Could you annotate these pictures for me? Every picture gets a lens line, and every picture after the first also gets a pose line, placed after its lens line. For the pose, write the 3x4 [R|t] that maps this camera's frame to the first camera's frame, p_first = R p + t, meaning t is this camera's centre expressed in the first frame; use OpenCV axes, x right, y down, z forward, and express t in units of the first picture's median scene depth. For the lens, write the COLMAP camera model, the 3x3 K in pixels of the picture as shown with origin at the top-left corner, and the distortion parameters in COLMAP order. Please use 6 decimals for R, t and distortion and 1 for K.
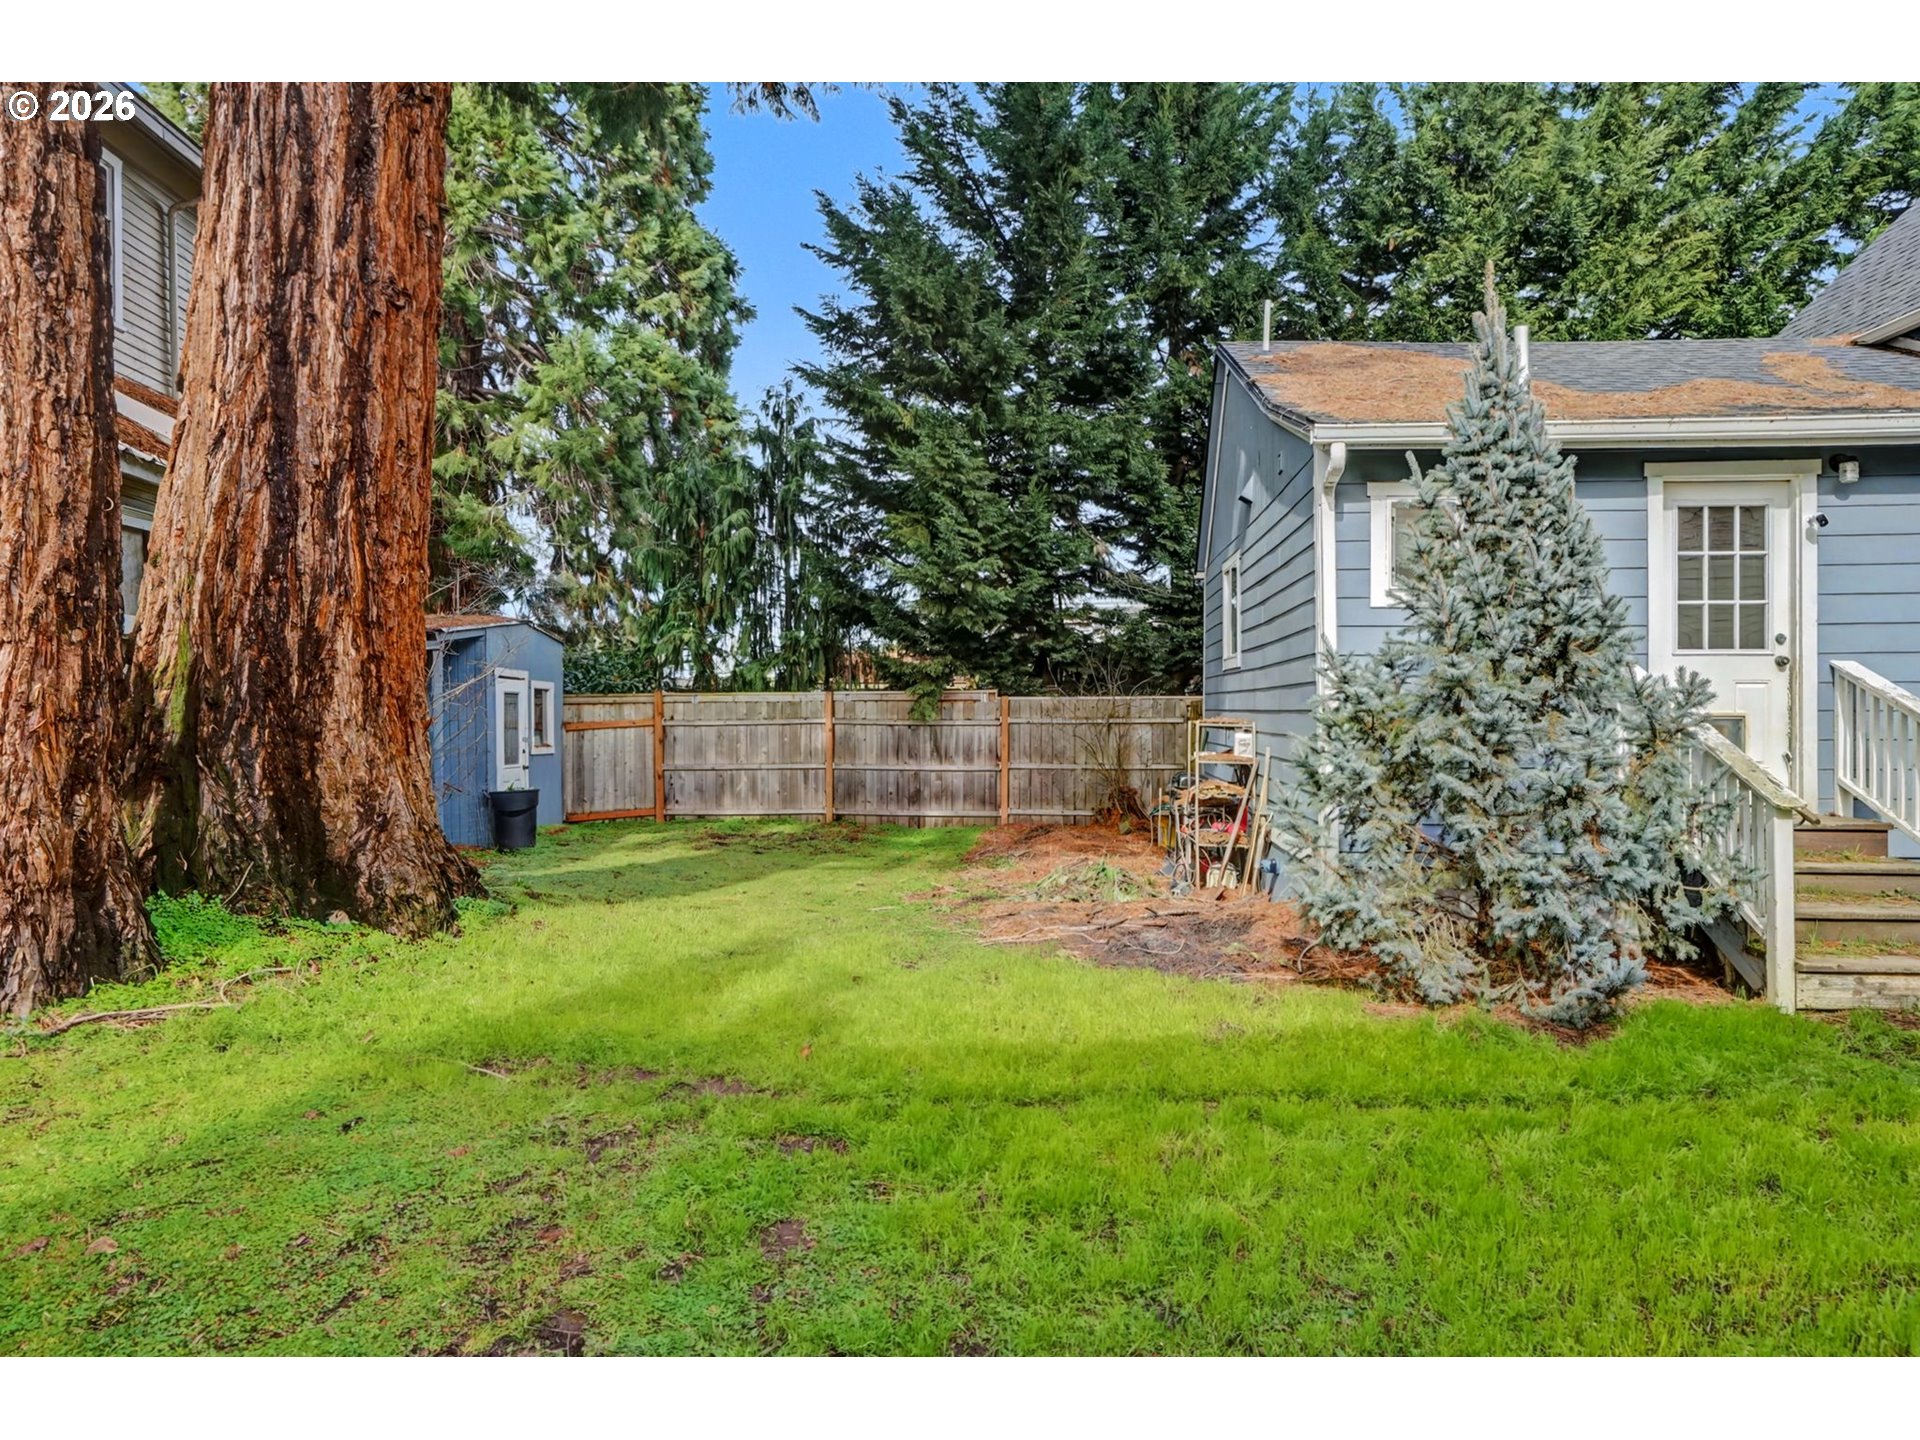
lens RADIAL K [[1206.6, 0, 960.0], [0, 1206.6, 720.0], [0, 0, 1]] dist [-0.045760, 0.040673]
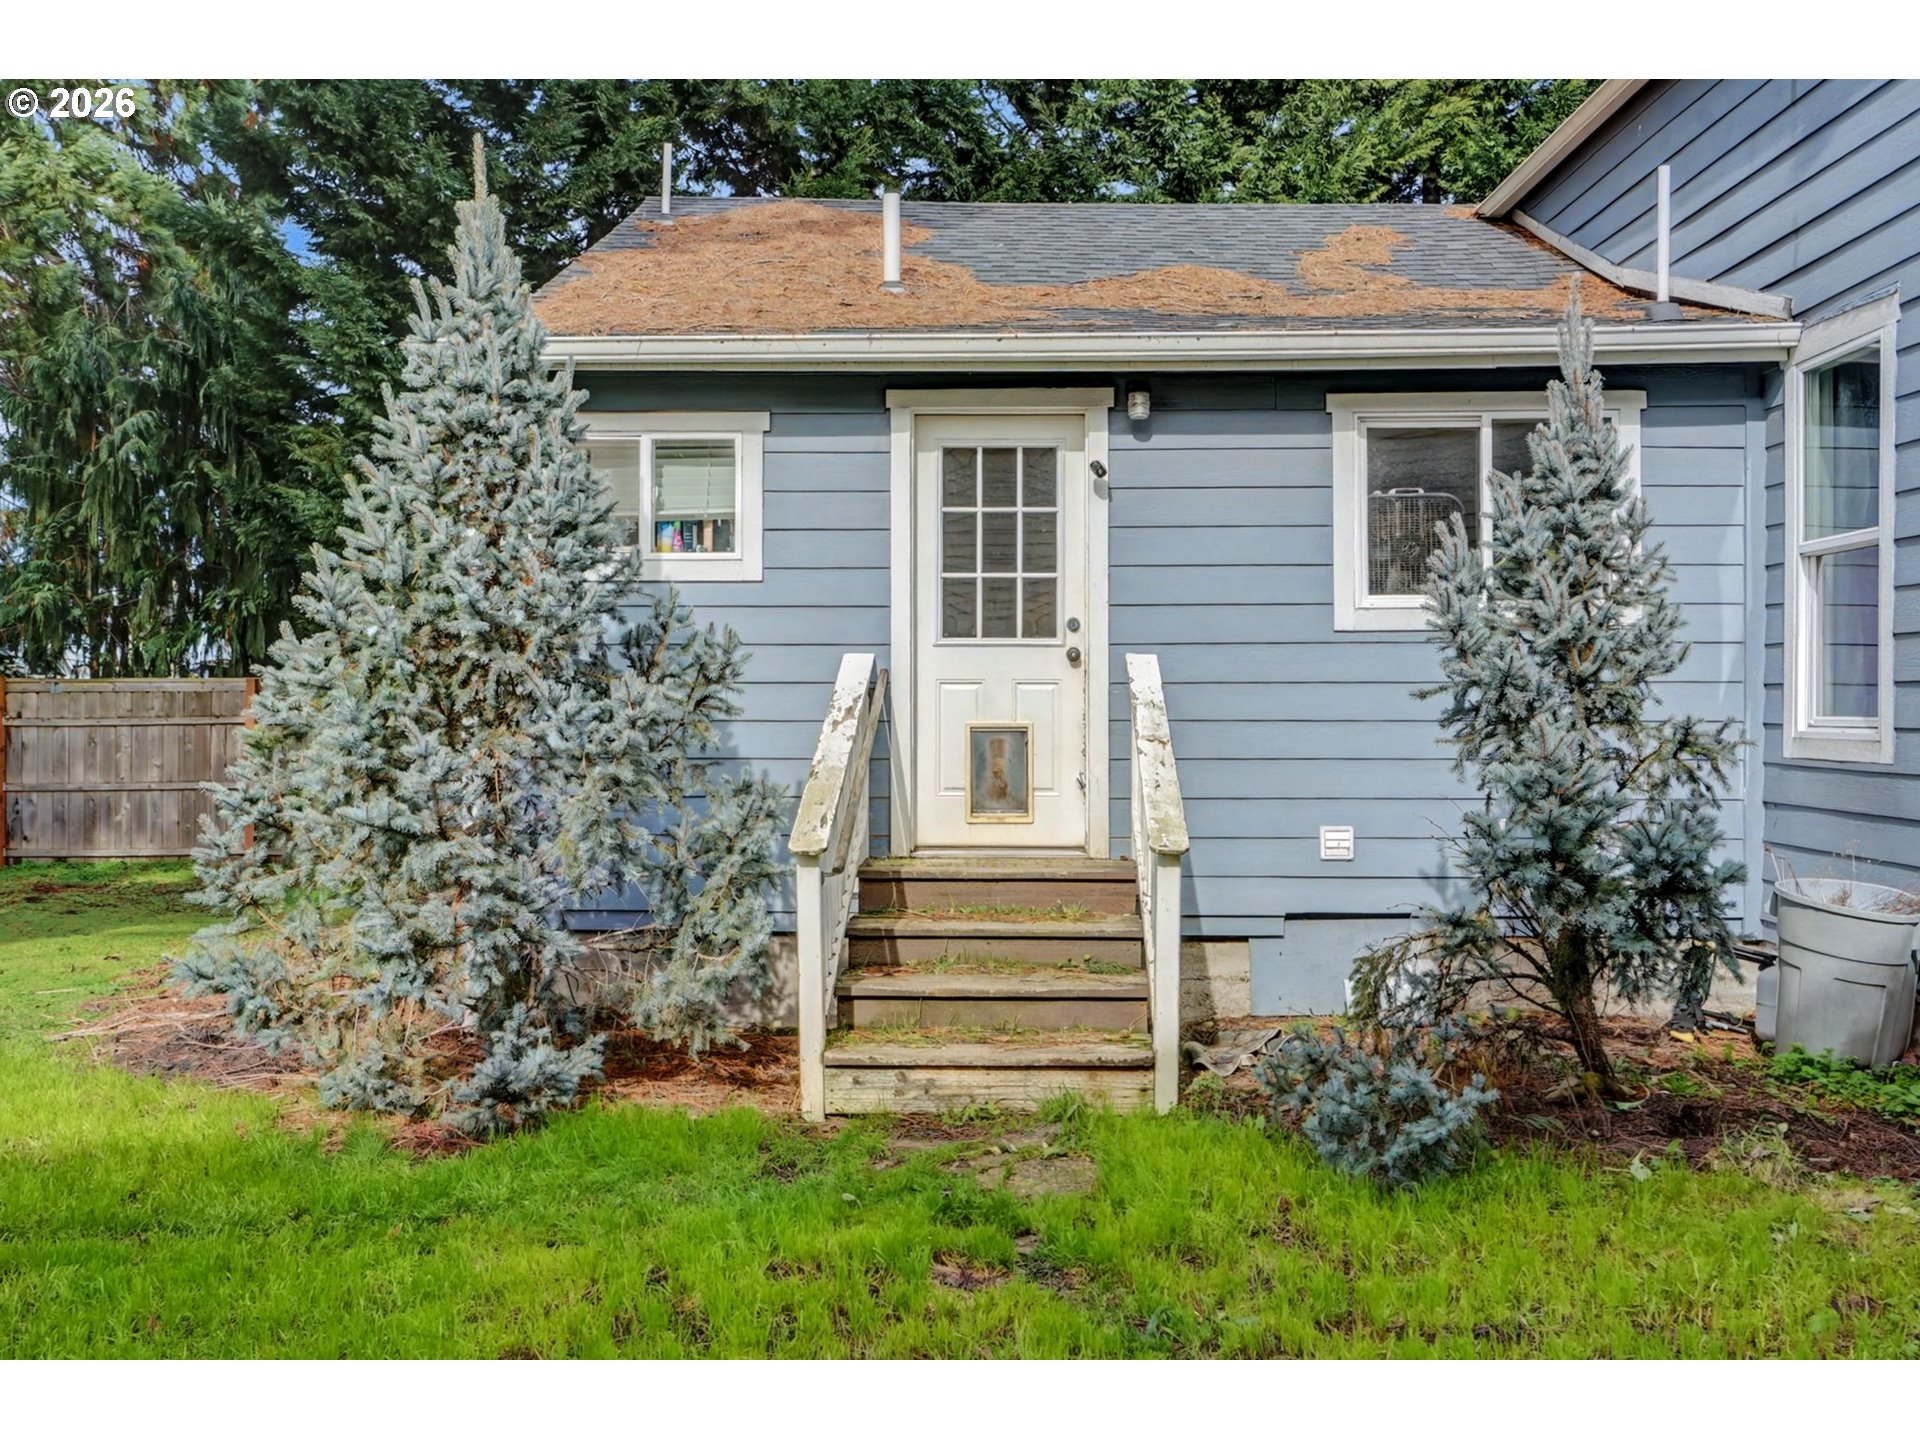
lens RADIAL K [[1835.3, 0, 1081.8], [0, 1835.3, 684.3], [0, 0, 1]] dist [0.005738, 0.017671]
pose [[0.998615, 0.003871, 0.052475, 0.648085], [-0.003225, 0.999918, -0.012390, -0.016703], [-0.052518, 0.012204, 0.998545, -0.157540]]
